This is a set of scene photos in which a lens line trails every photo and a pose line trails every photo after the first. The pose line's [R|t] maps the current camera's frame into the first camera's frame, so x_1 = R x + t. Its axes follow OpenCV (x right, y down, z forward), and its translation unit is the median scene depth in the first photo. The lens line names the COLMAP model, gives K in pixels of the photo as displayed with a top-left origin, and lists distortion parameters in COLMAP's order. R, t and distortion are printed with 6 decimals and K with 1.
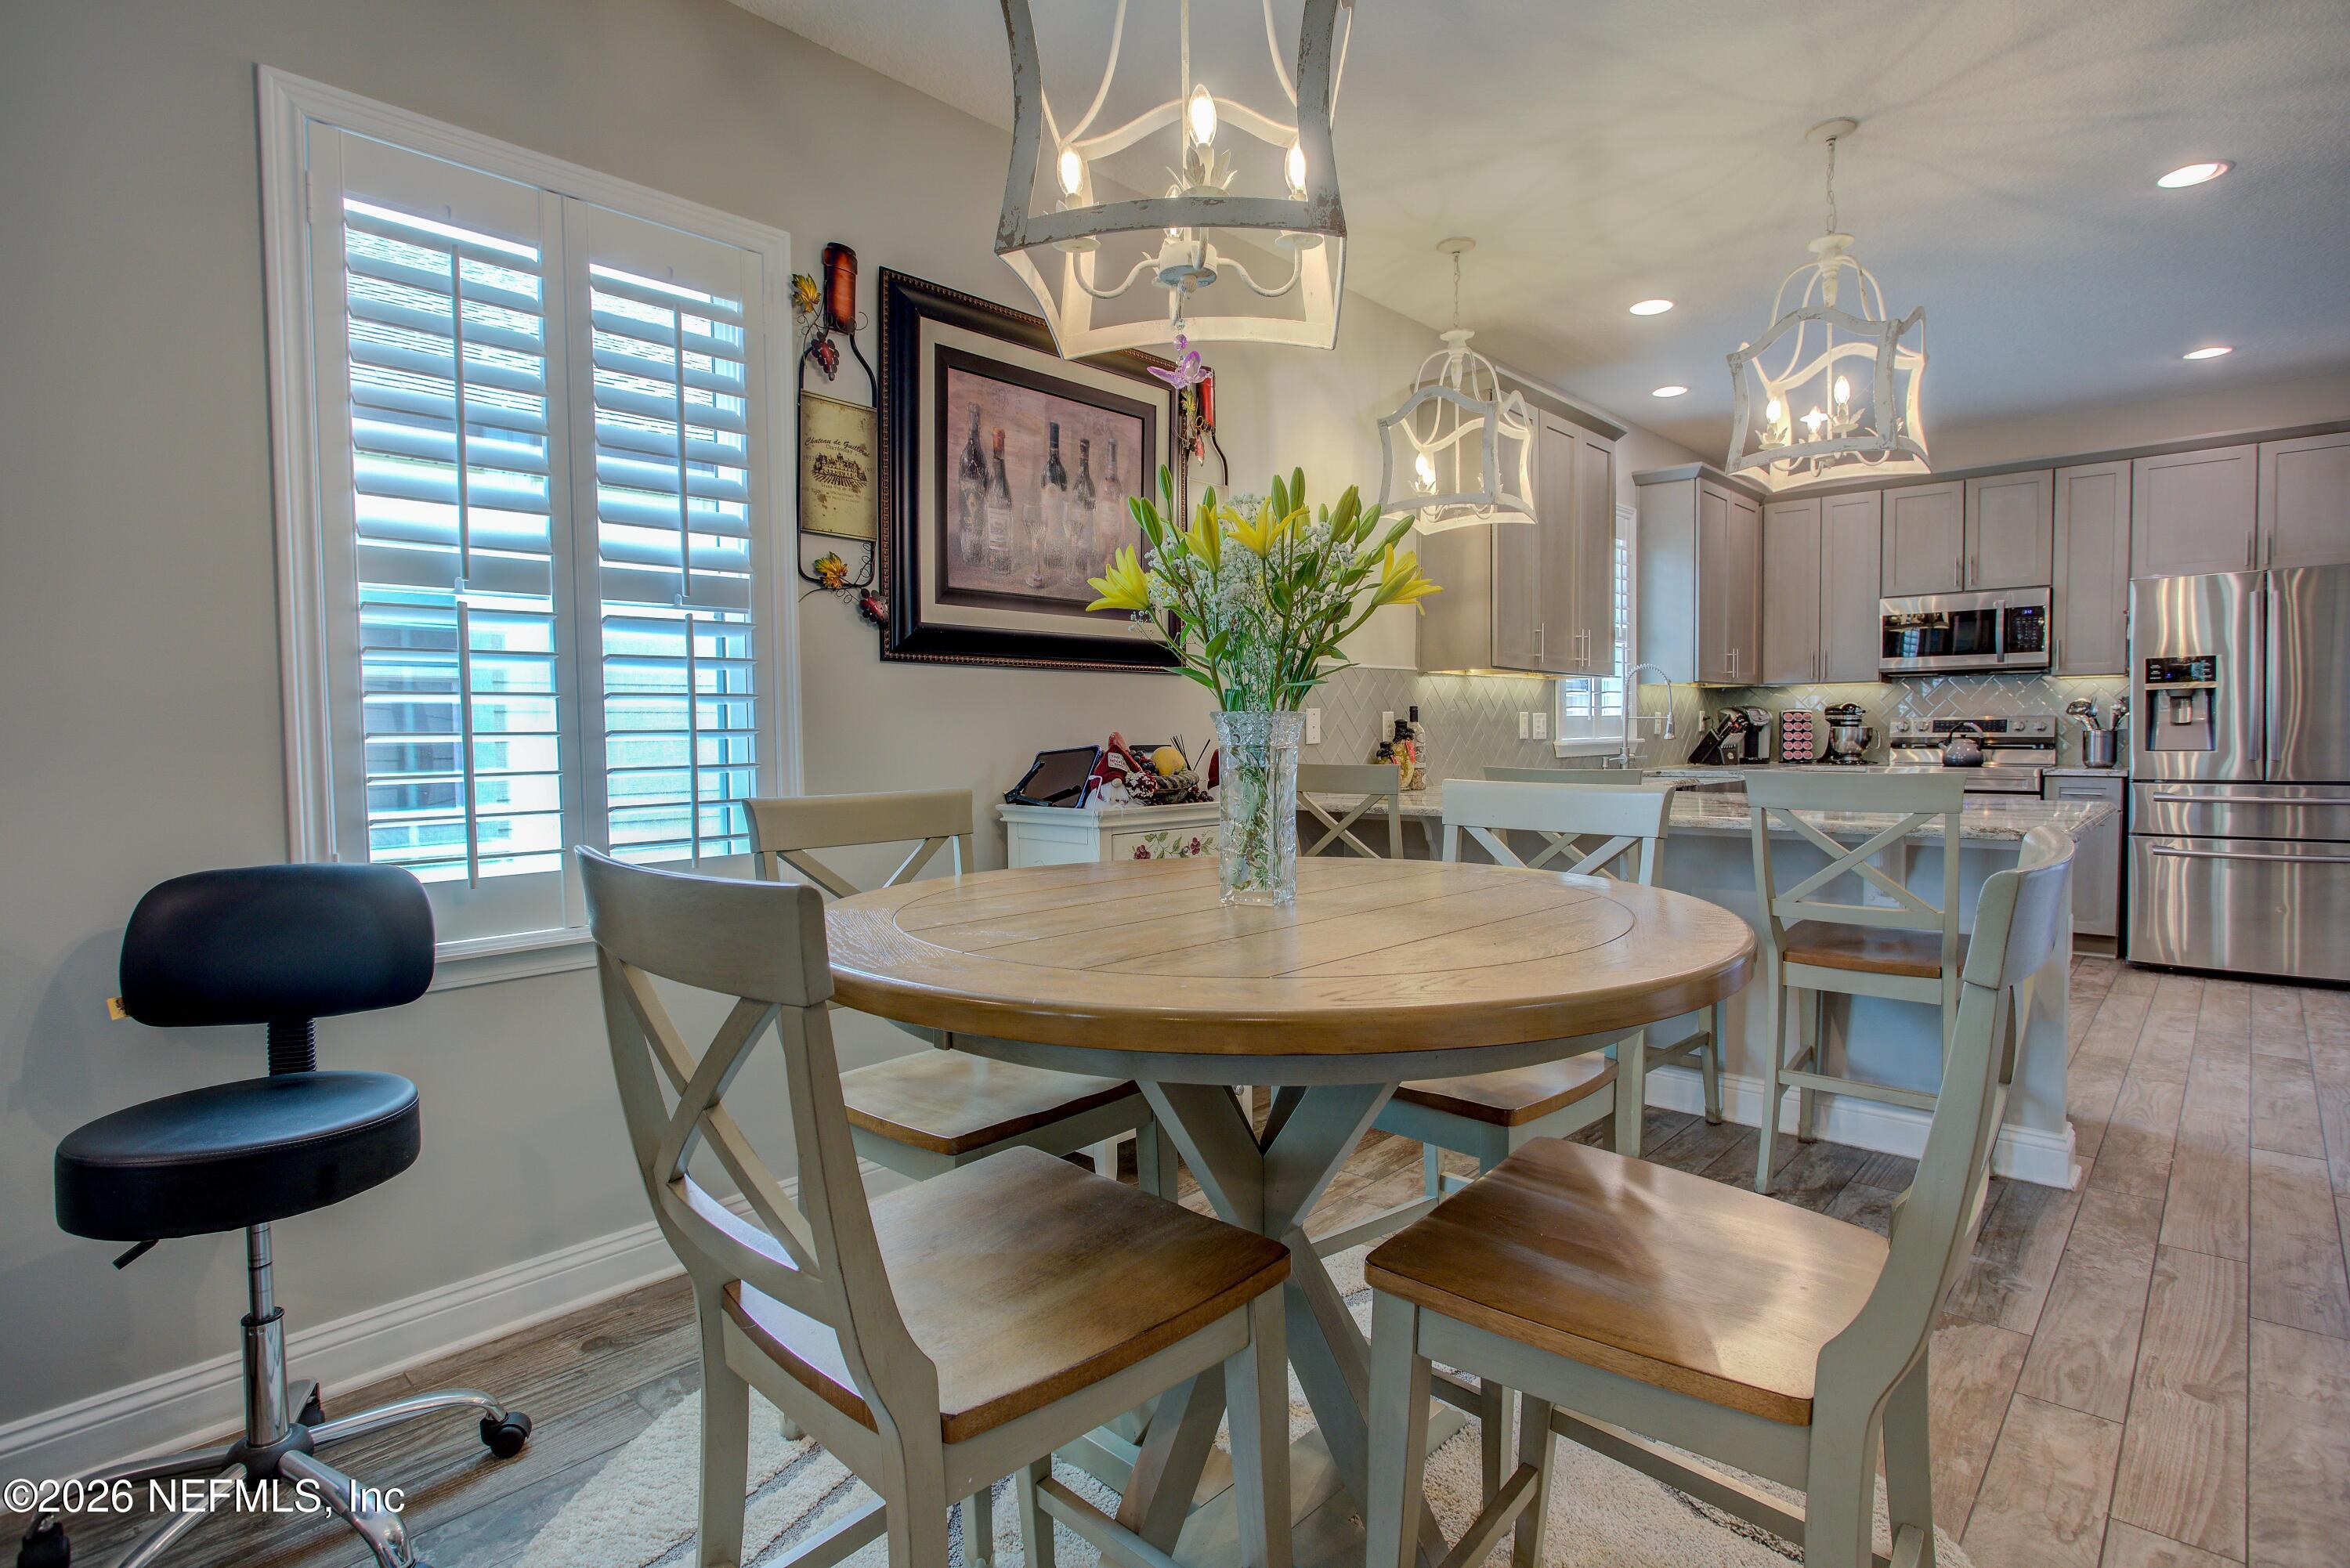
lens RADIAL K [[1223.3, 0, 1220.4], [0, 1223.3, 766.5], [0, 0, 1]] dist [-0.022223, 0.010189]
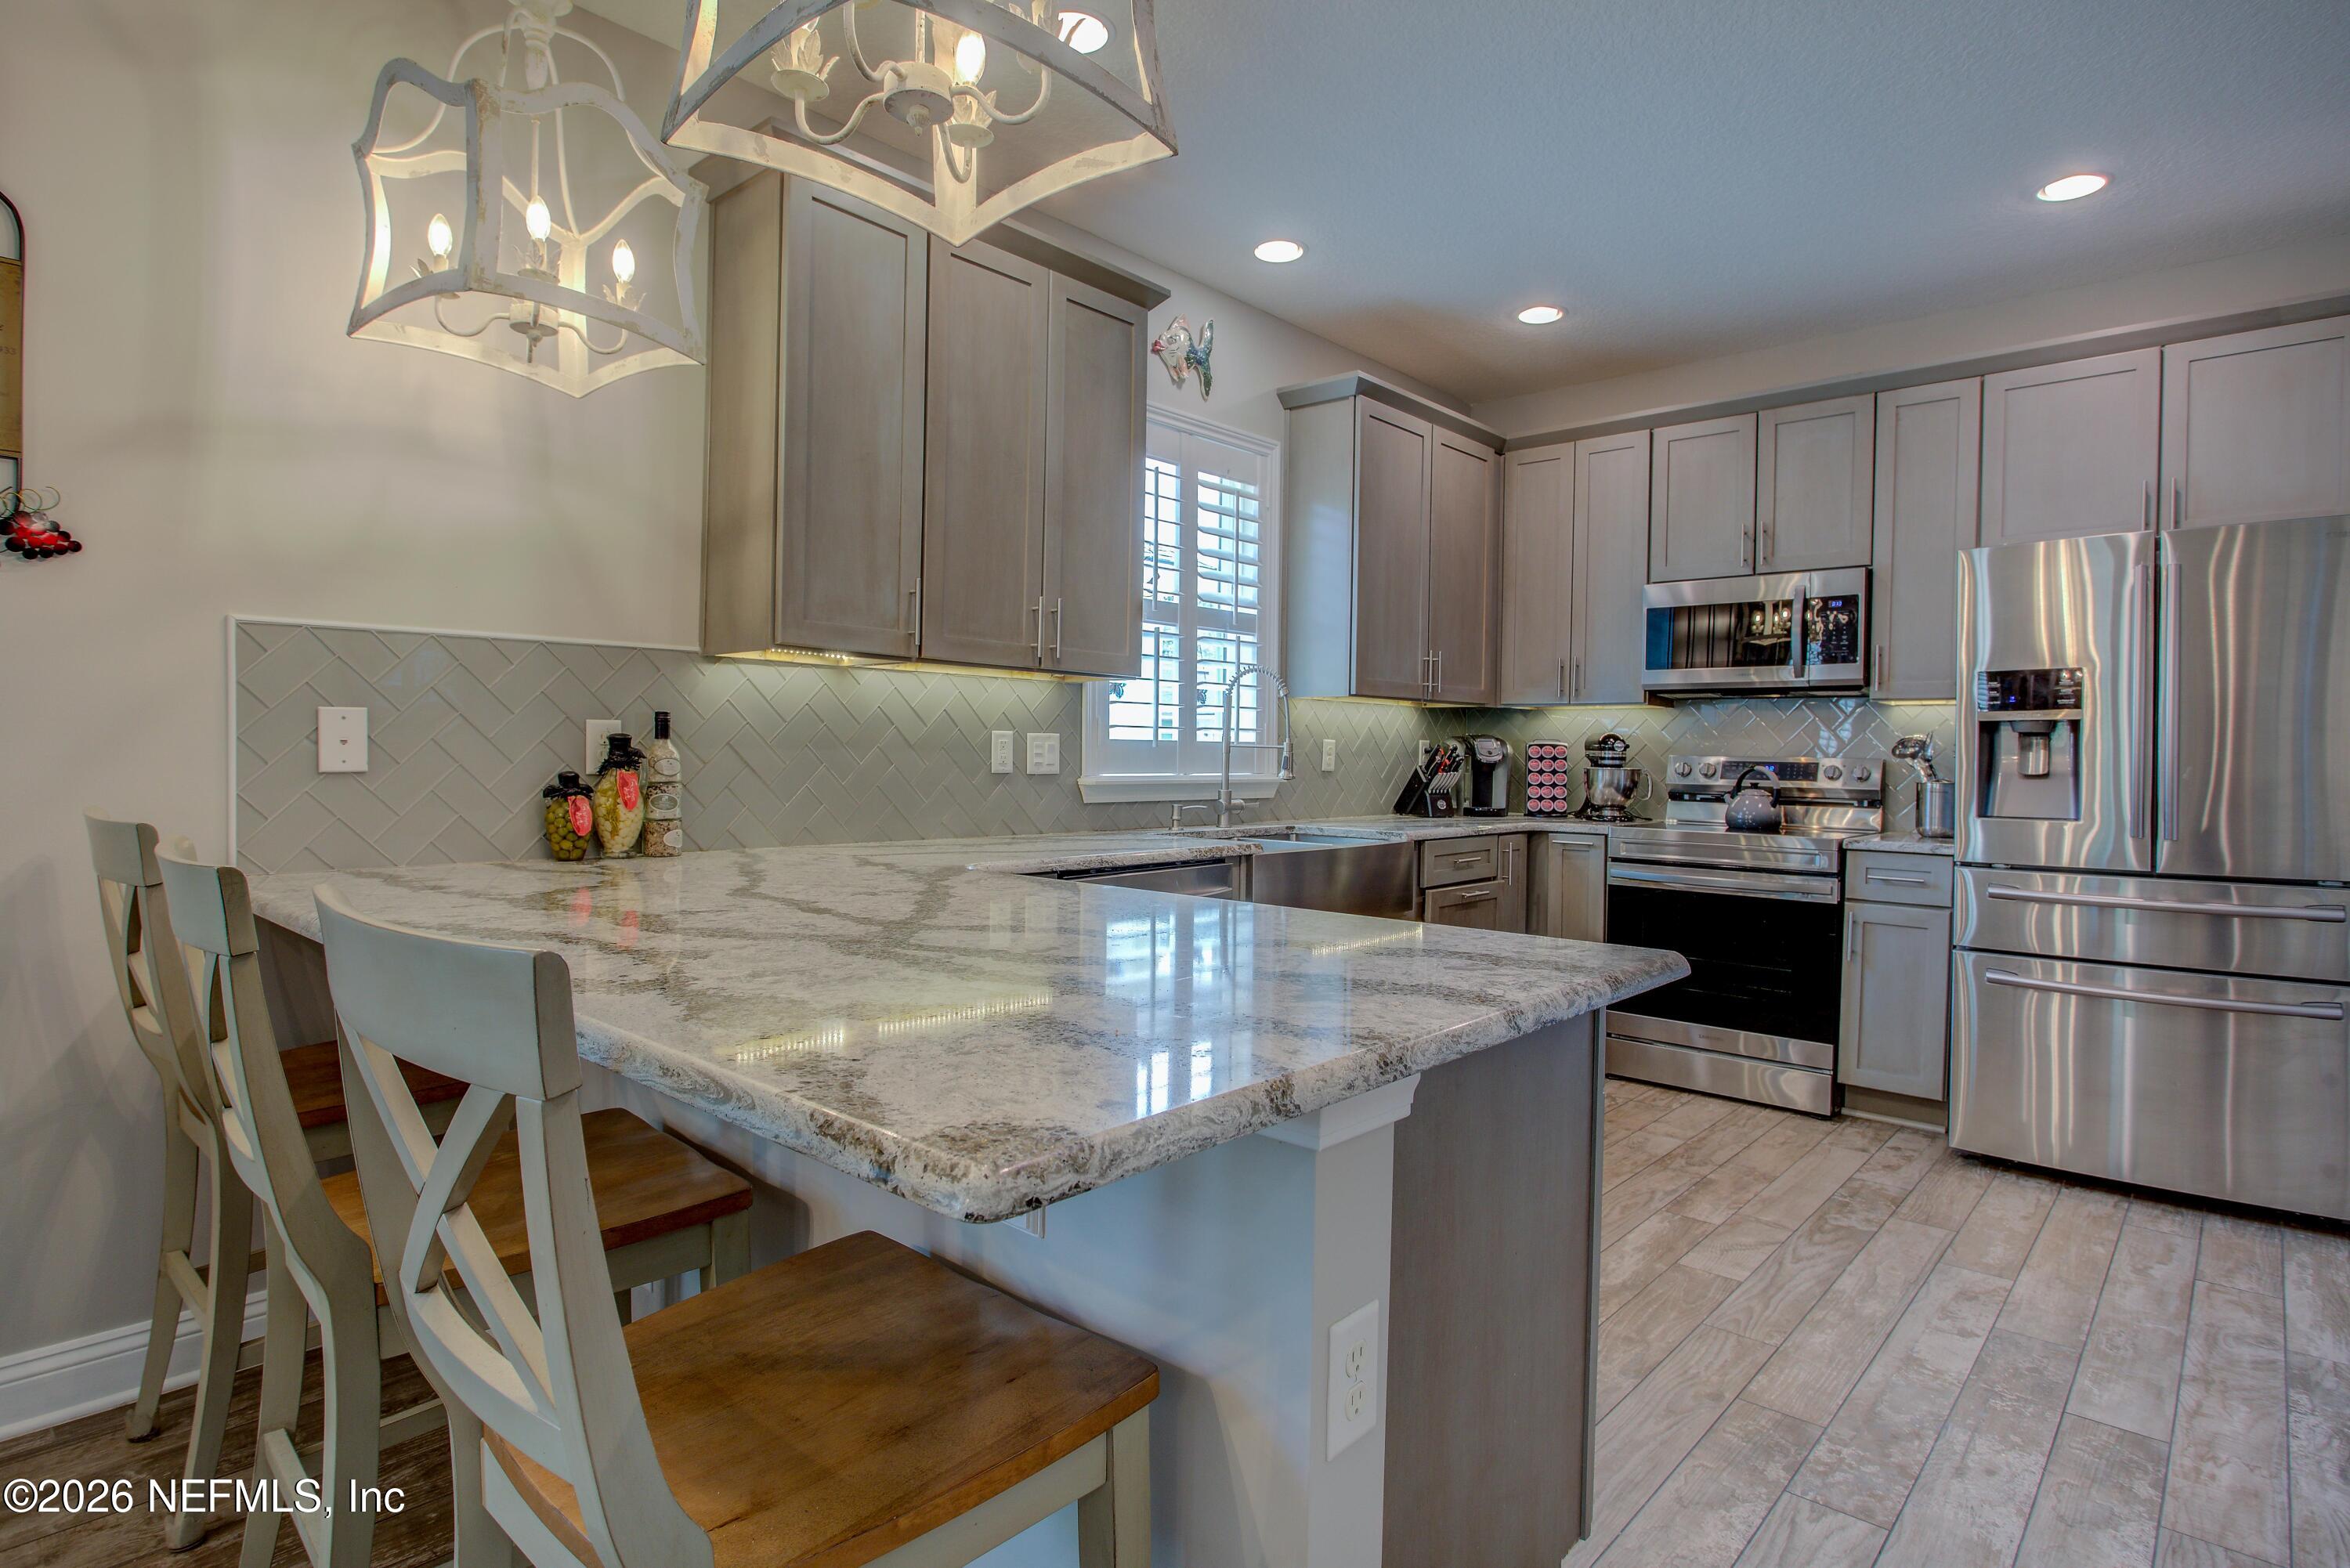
lens RADIAL K [[1223.3, 0, 1276.3], [0, 1223.3, 761.2], [0, 0, 1]] dist [-0.022223, 0.010189]
pose [[0.999587, 0.026079, 0.012070, 0.350000], [-0.025764, 0.999342, -0.025533, -0.014901], [-0.012728, 0.025212, 0.999601, 0.332844]]
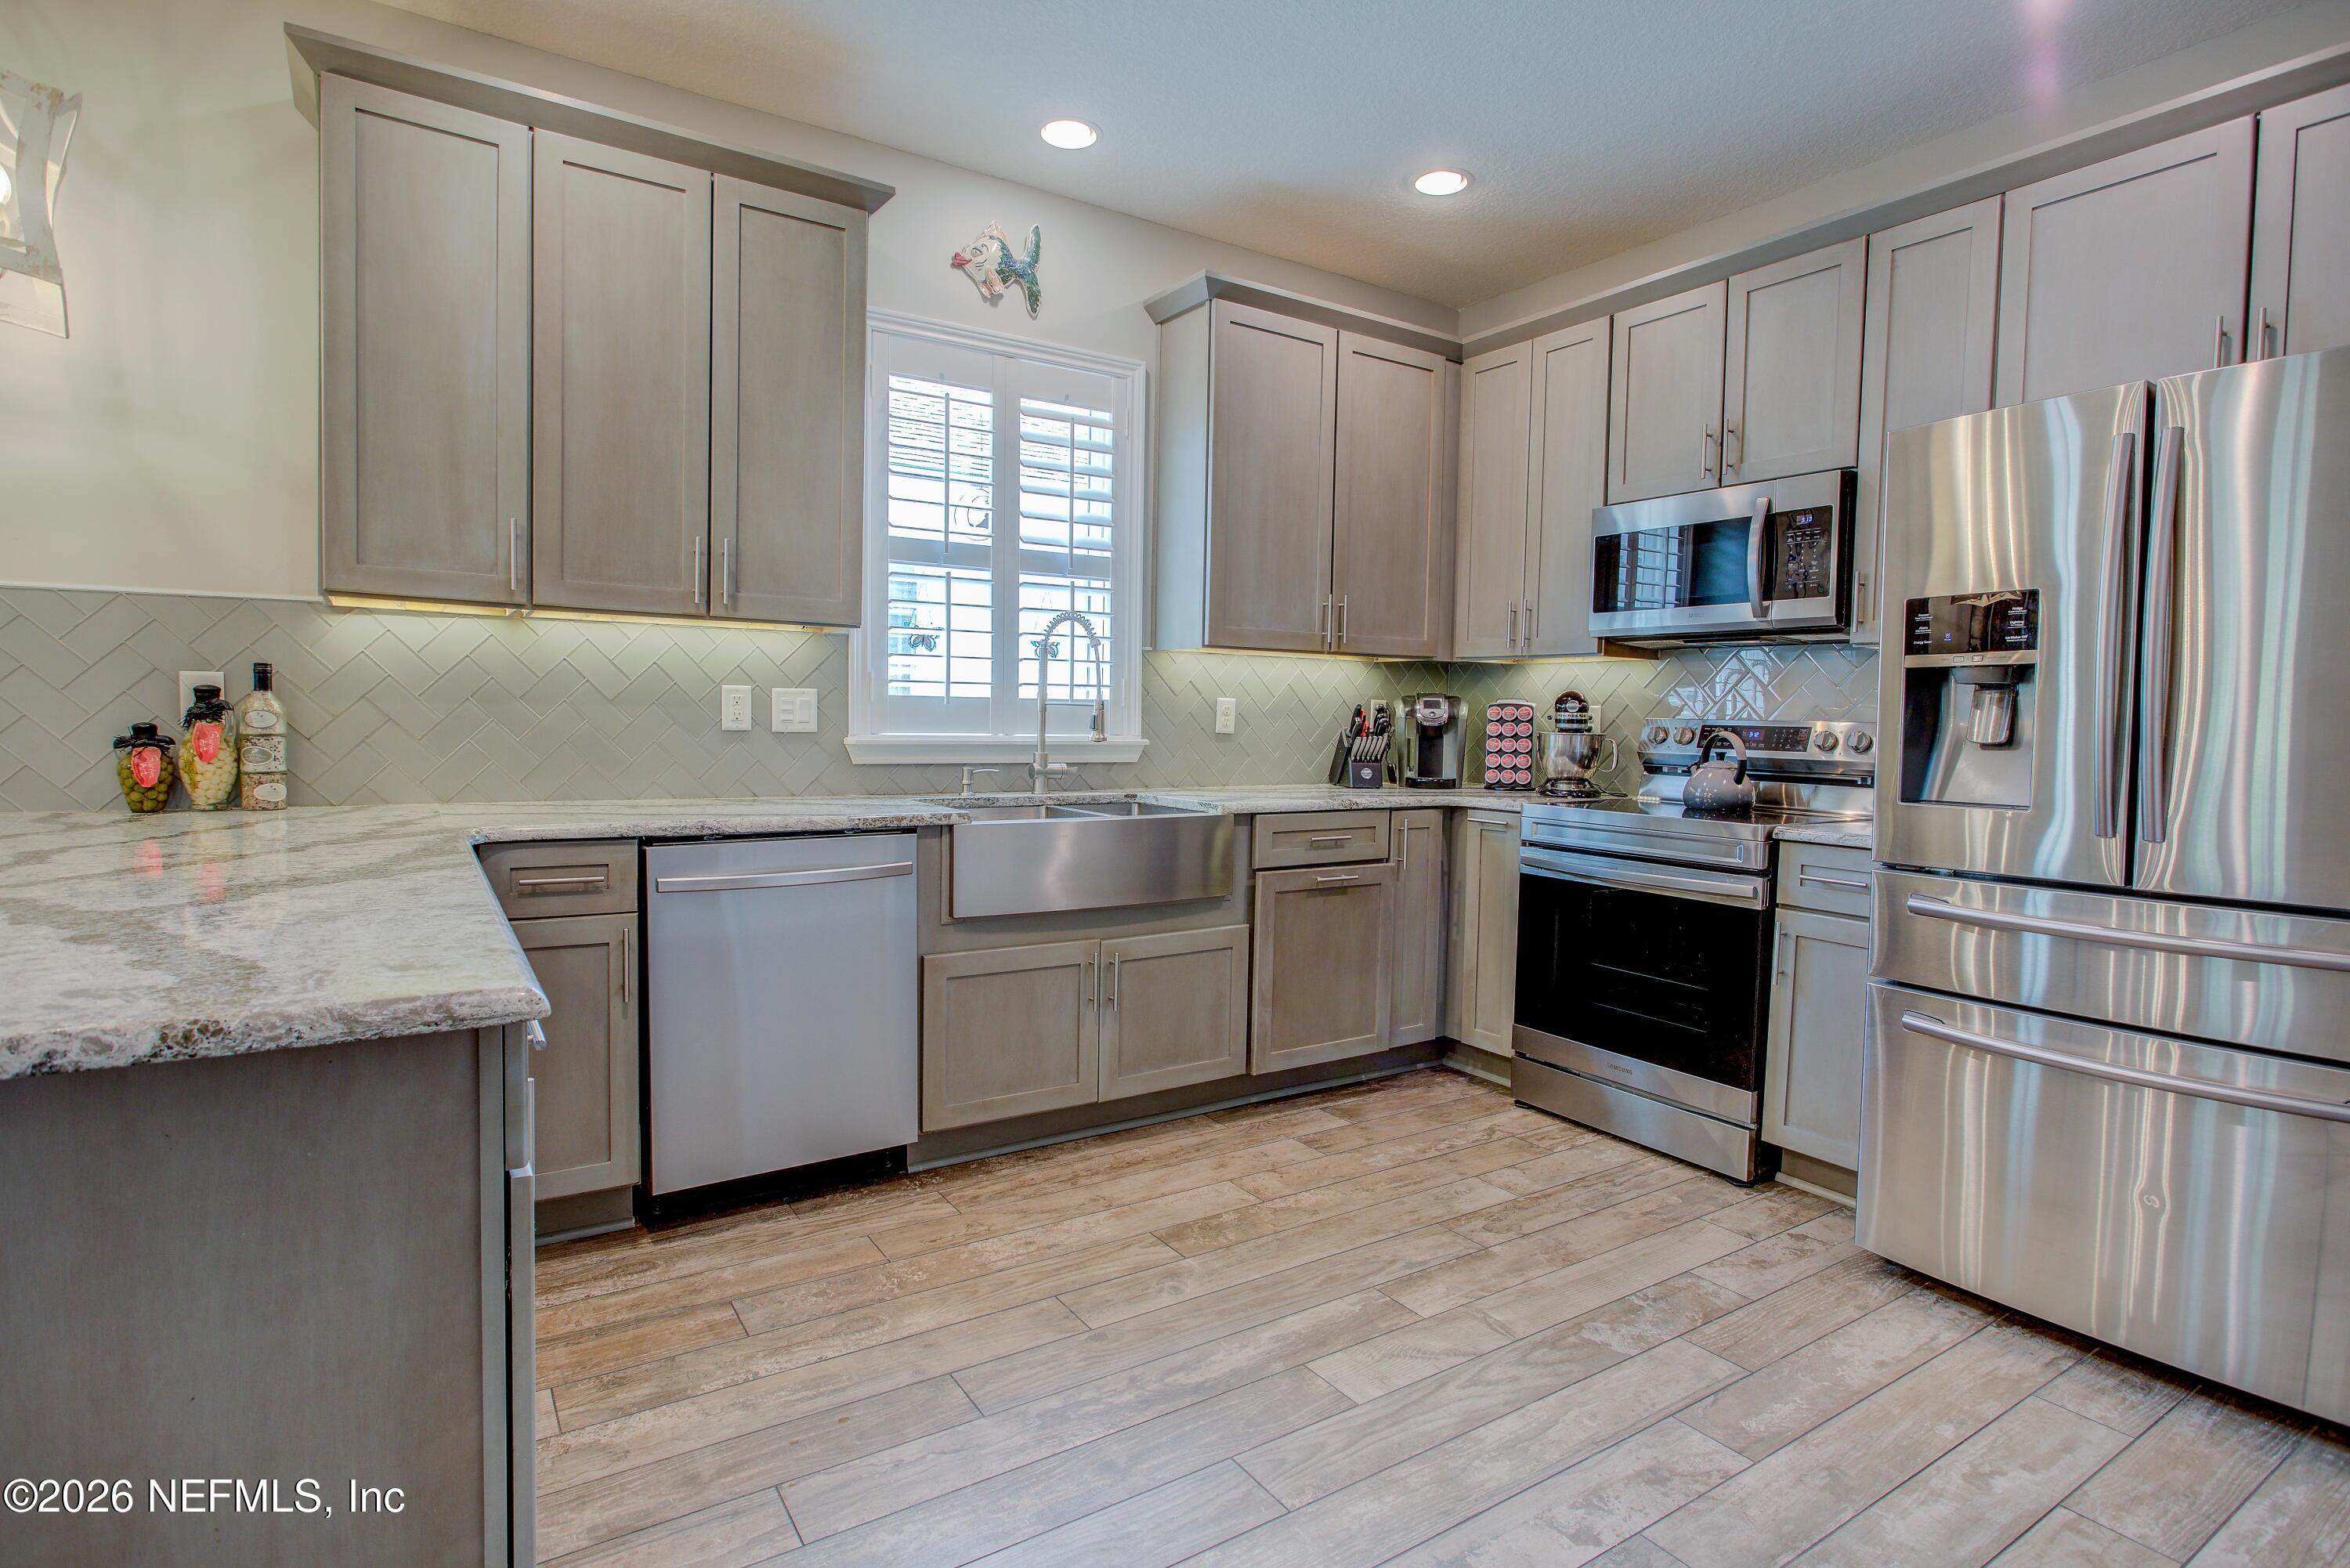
lens RADIAL K [[1223.3, 0, 1231.2], [0, 1223.3, 766.4], [0, 0, 1]] dist [-0.022223, 0.010189]
pose [[0.966578, 0.041046, -0.253065, 0.584381], [-0.038465, 0.999145, 0.015142, -0.021722], [0.253470, -0.004902, 0.967331, 0.449253]]
